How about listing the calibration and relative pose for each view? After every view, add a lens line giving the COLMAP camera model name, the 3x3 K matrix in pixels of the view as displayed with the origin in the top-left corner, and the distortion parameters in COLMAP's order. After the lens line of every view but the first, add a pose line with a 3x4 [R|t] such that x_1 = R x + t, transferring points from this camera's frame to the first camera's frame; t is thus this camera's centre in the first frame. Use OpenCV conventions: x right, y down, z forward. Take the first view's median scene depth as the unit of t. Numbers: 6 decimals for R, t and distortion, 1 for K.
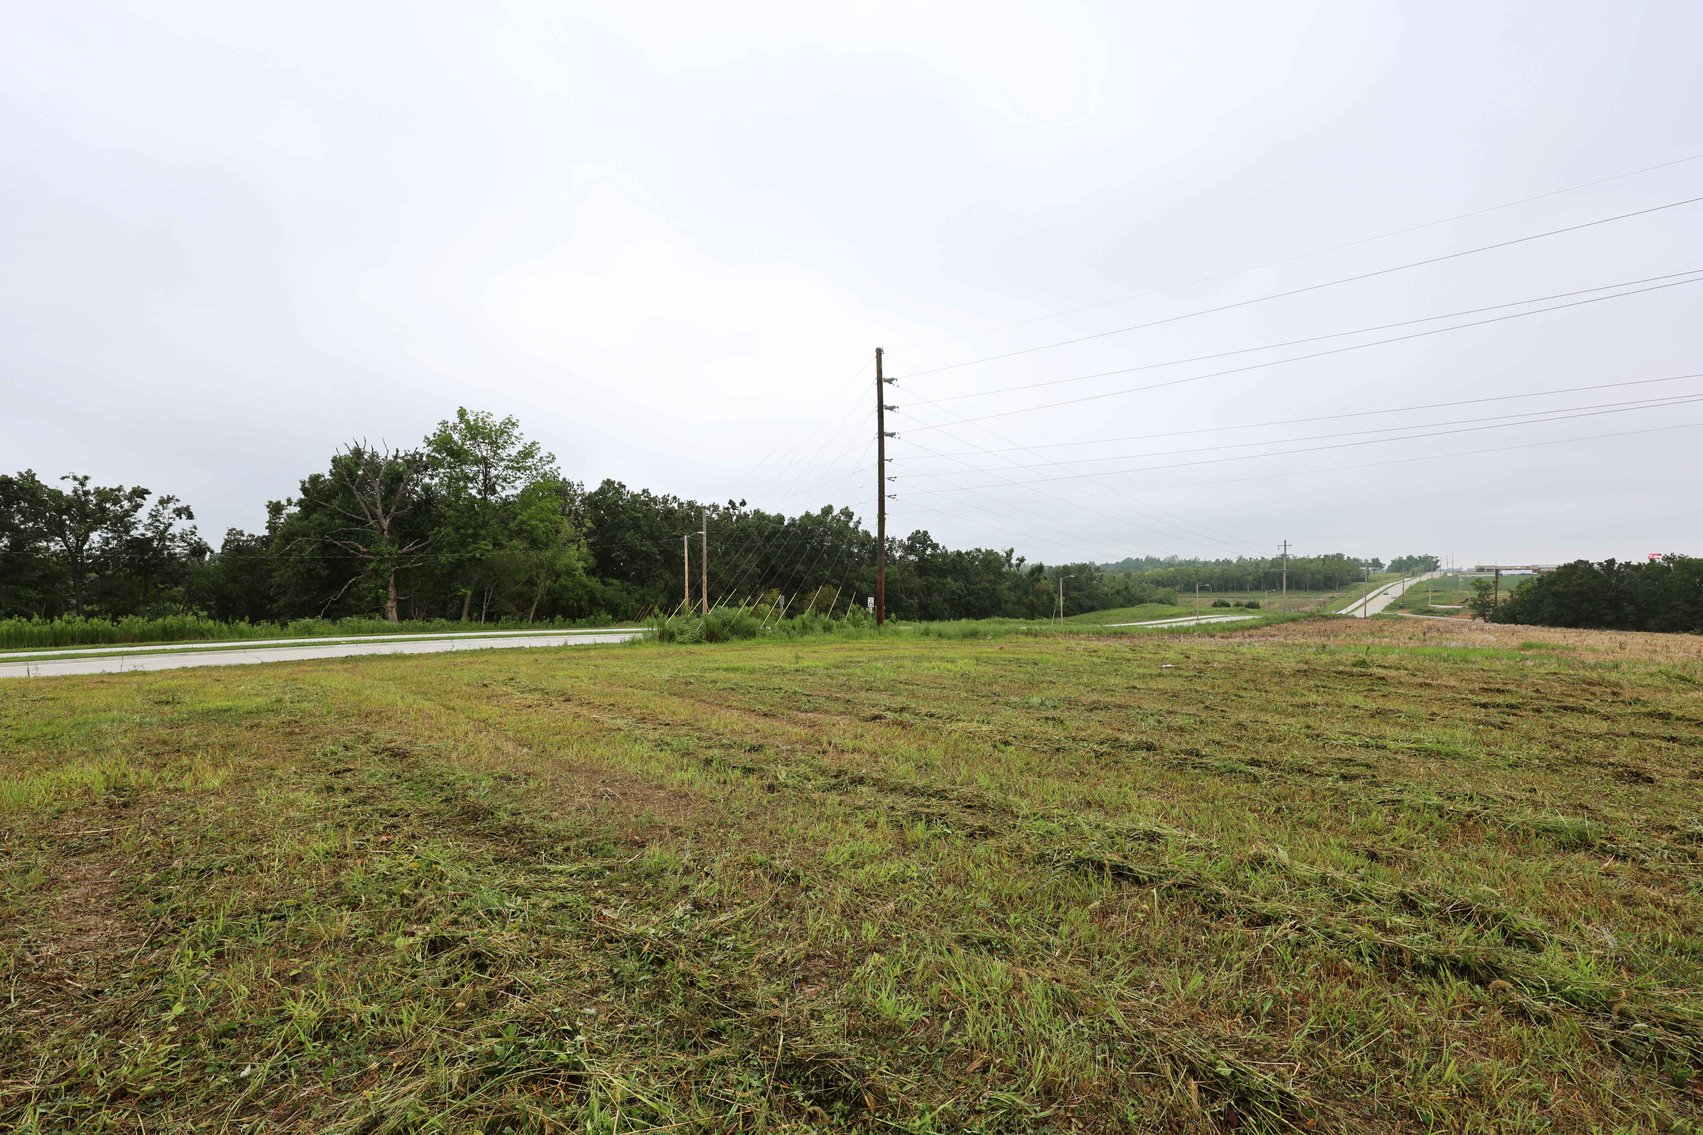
lens RADIAL K [[674.8, 0, 847.8], [0, 674.8, 571.3], [0, 0, 1]] dist [-0.001740, -0.000076]
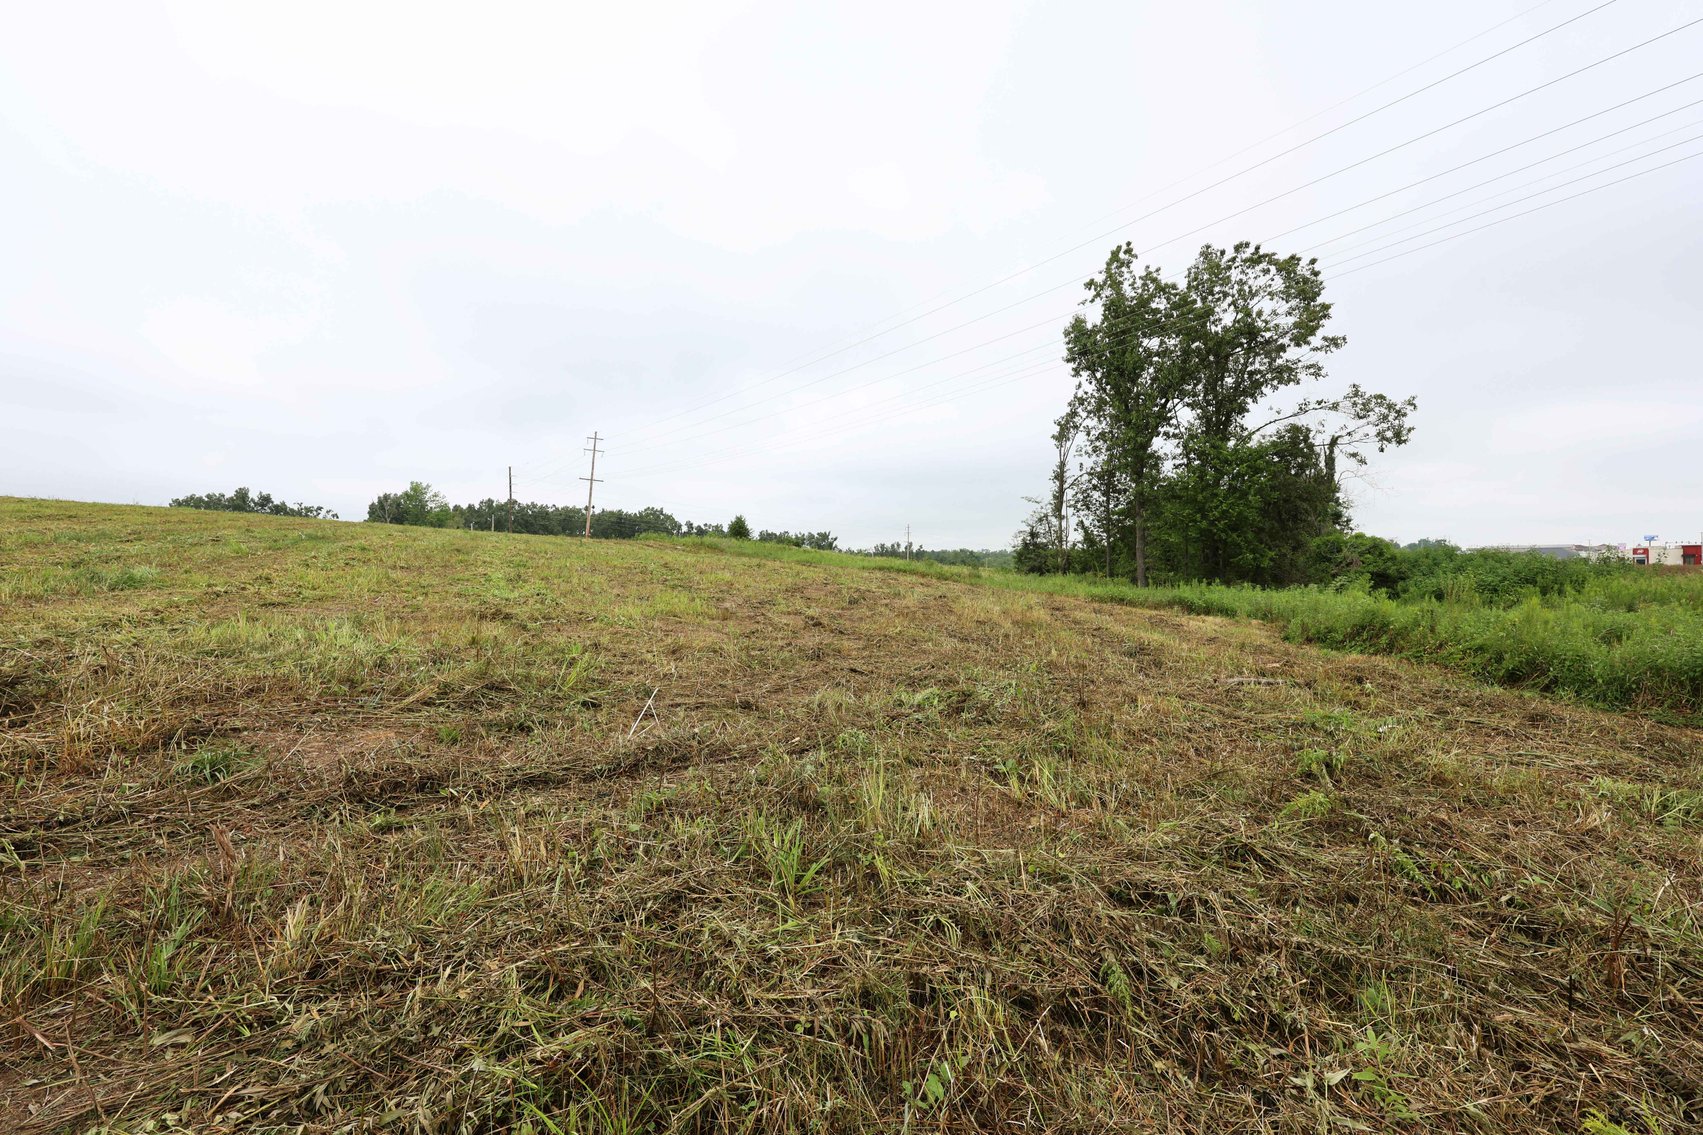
lens RADIAL K [[681.6, 0, 849.5], [0, 681.6, 564.3], [0, 0, 1]] dist [-0.000455, -0.000487]
pose [[0.987080, 0.002225, -0.160214, 1.348958], [-0.001311, 0.999982, 0.005815, 0.076939], [0.160224, -0.005530, 0.987065, -1.232111]]
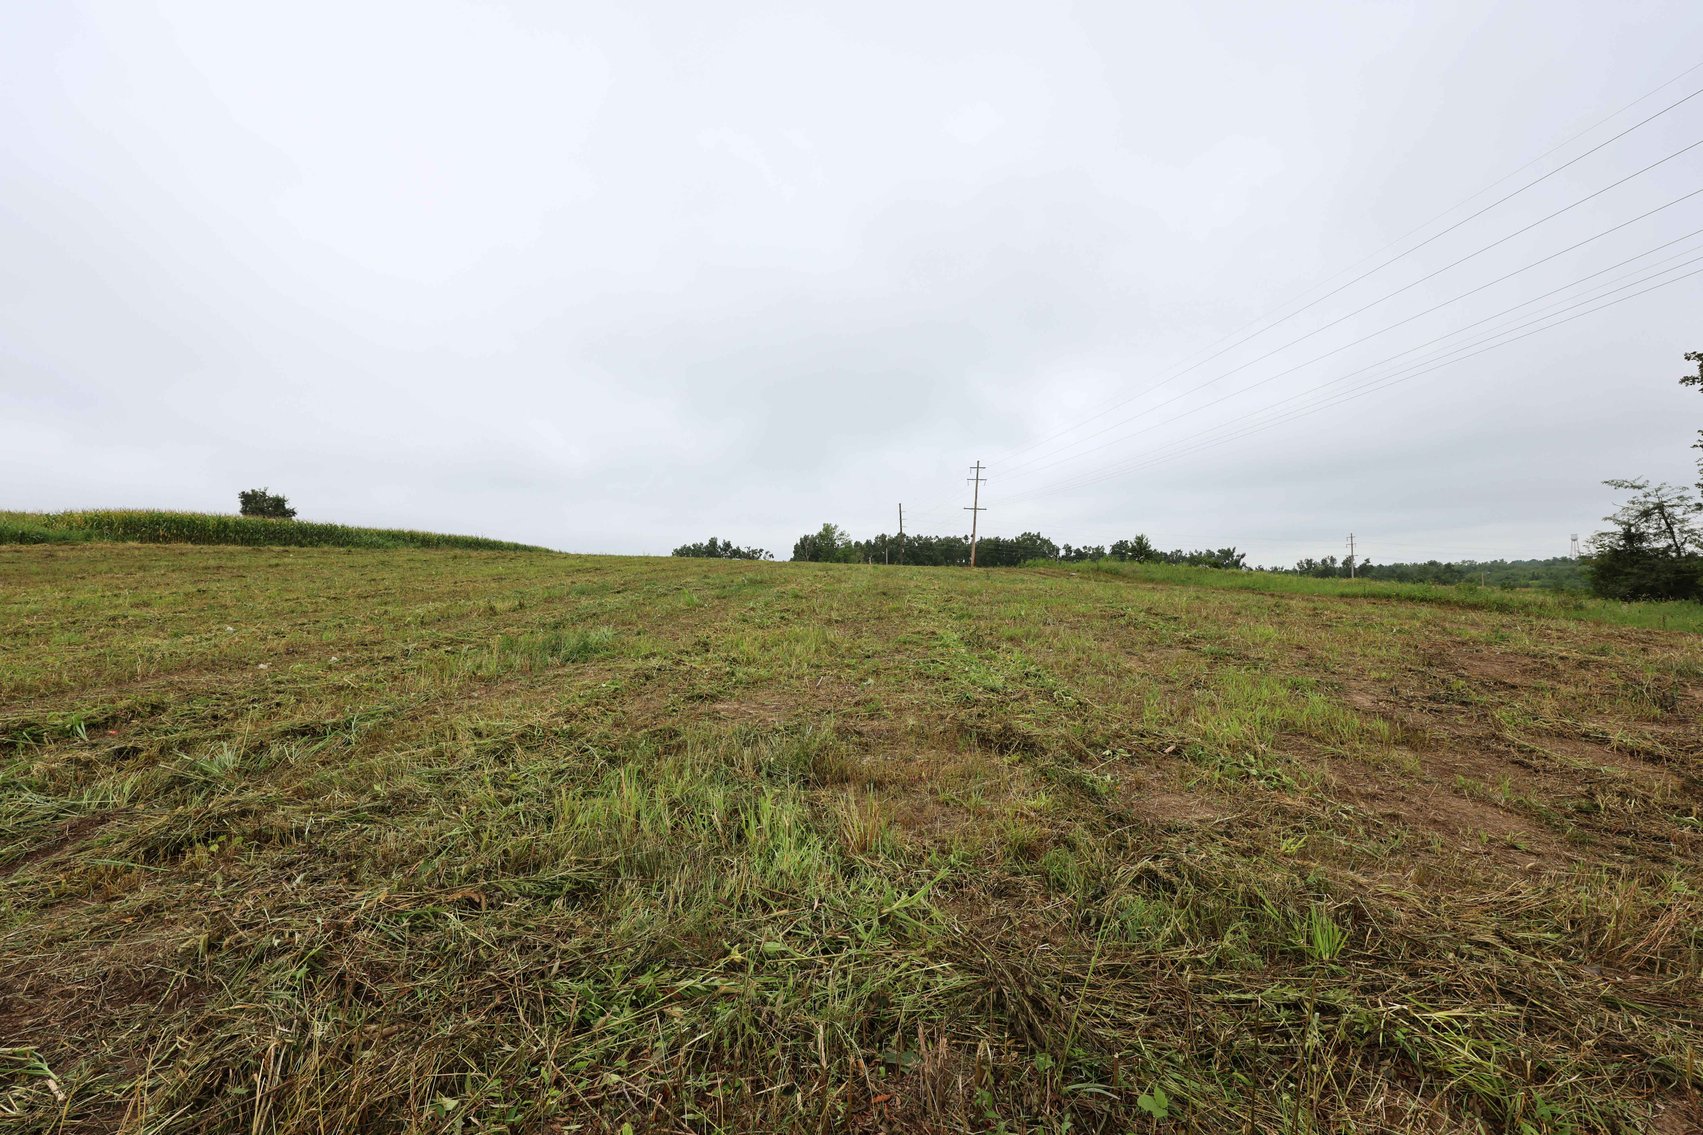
lens RADIAL K [[681.6, 0, 844.9], [0, 681.6, 572.1], [0, 0, 1]] dist [-0.000455, -0.000487]
pose [[0.763961, -0.033581, -0.644387, 1.301561], [0.022847, 0.999426, -0.024998, 0.072076], [0.644857, 0.004375, 0.764291, -1.186334]]
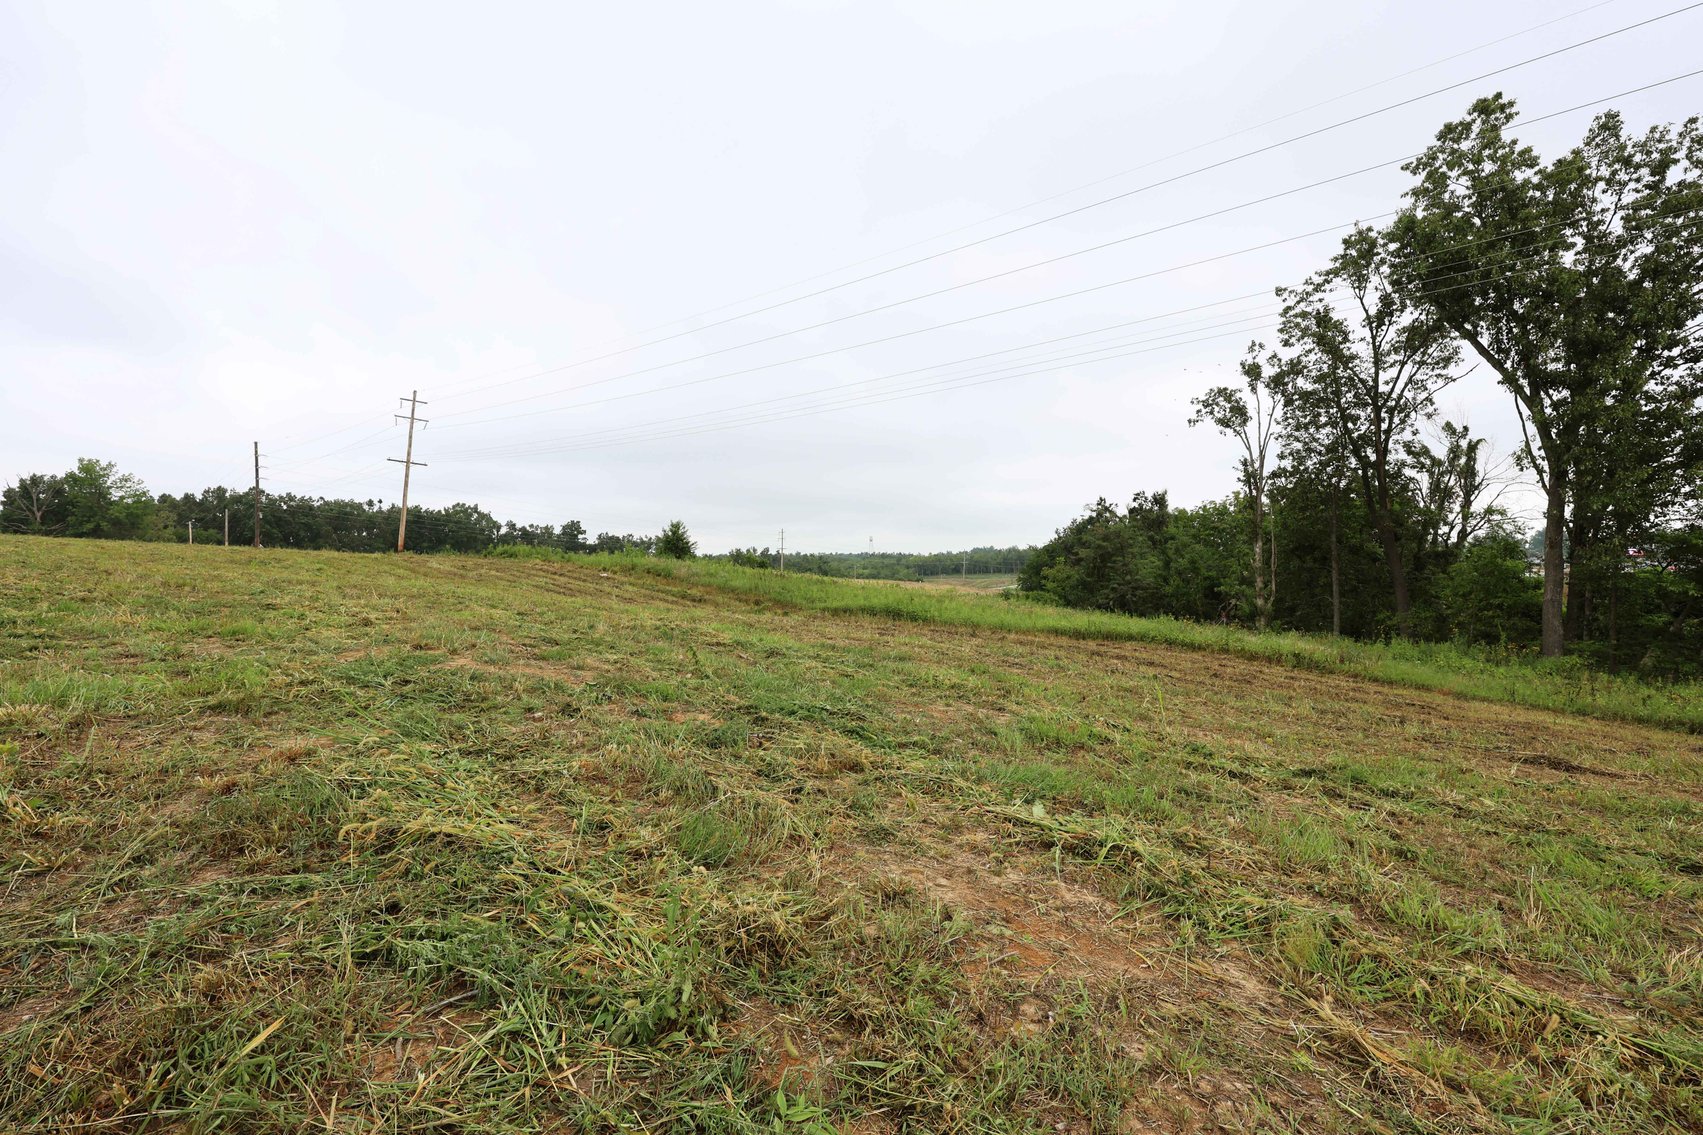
lens RADIAL K [[681.6, 0, 846.0], [0, 681.6, 557.9], [0, 0, 1]] dist [-0.000455, -0.000487]
pose [[0.995265, 0.002307, 0.097167, 1.111879], [-0.001794, 0.999984, -0.005372, 0.046528], [-0.097178, 0.005172, 0.995254, -0.918047]]
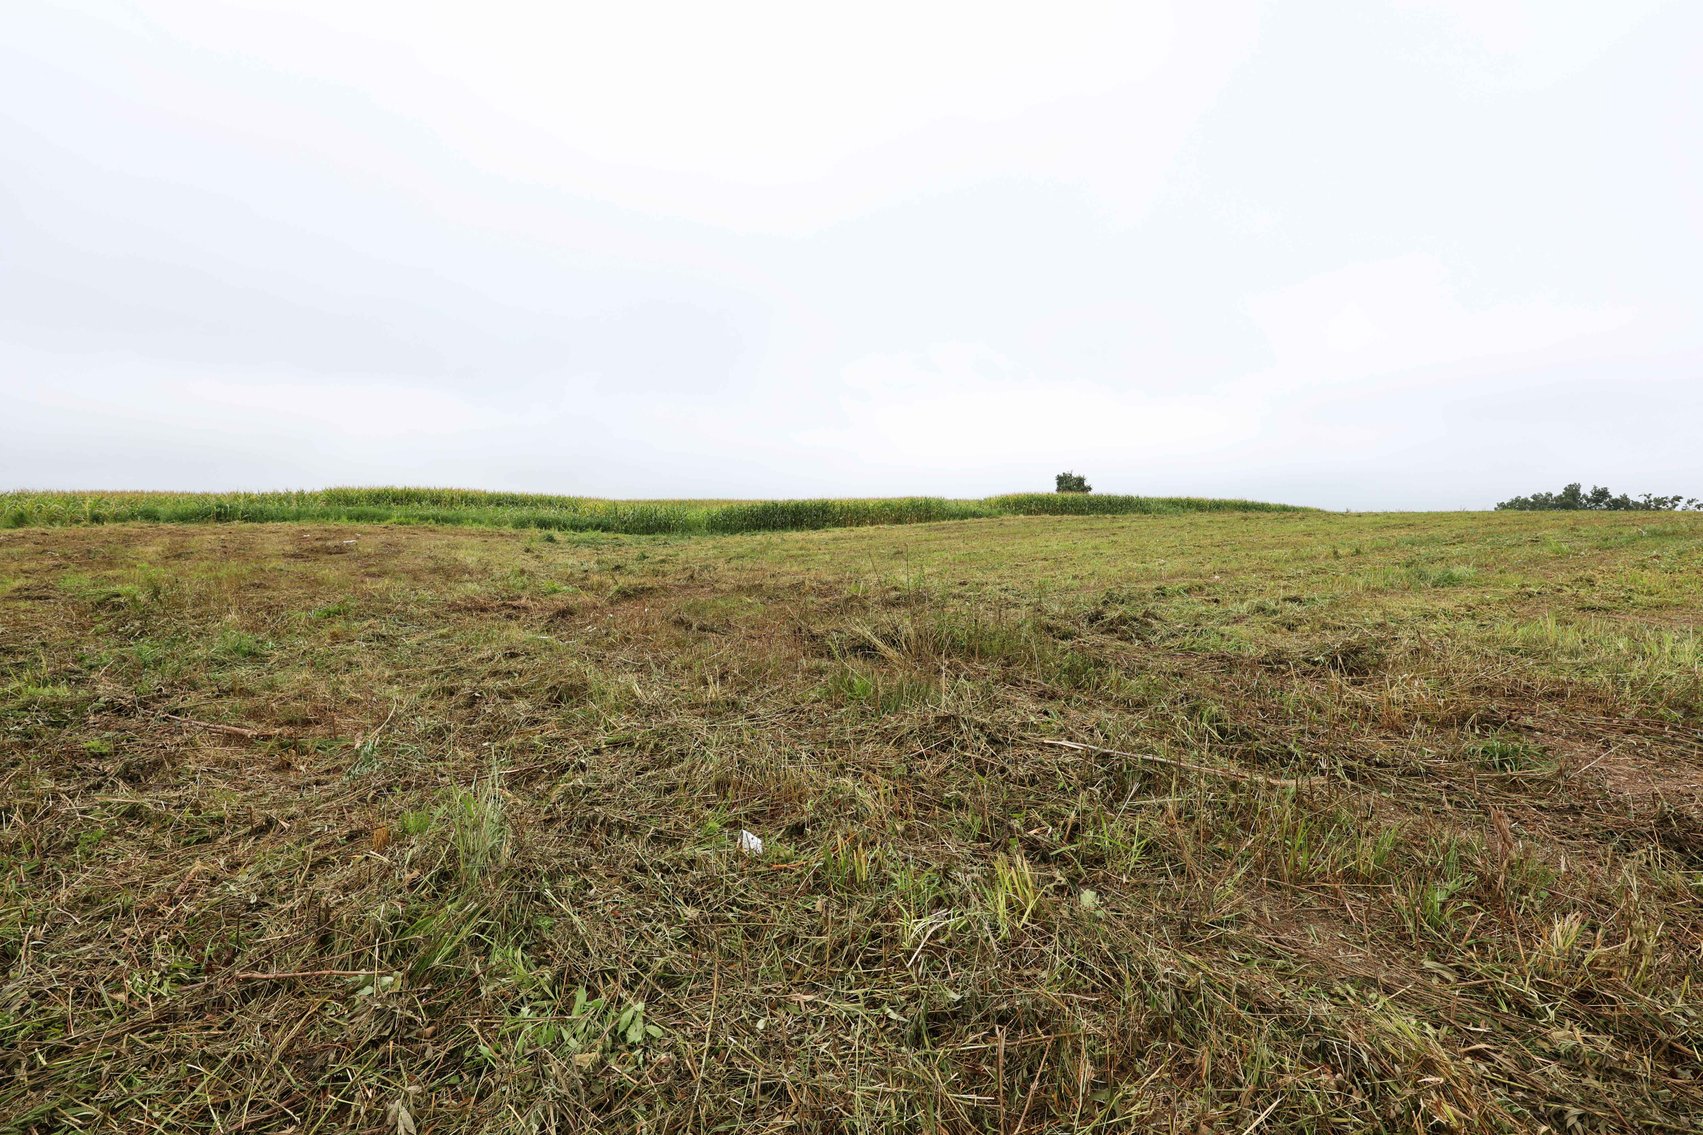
lens RADIAL K [[681.6, 0, 848.5], [0, 681.6, 561.3], [0, 0, 1]] dist [-0.000455, -0.000487]
pose [[-0.134166, -0.000662, -0.990959, 1.351881], [-0.000539, 1.000000, -0.000595, 0.077440], [0.990959, 0.000454, -0.134166, -1.232209]]
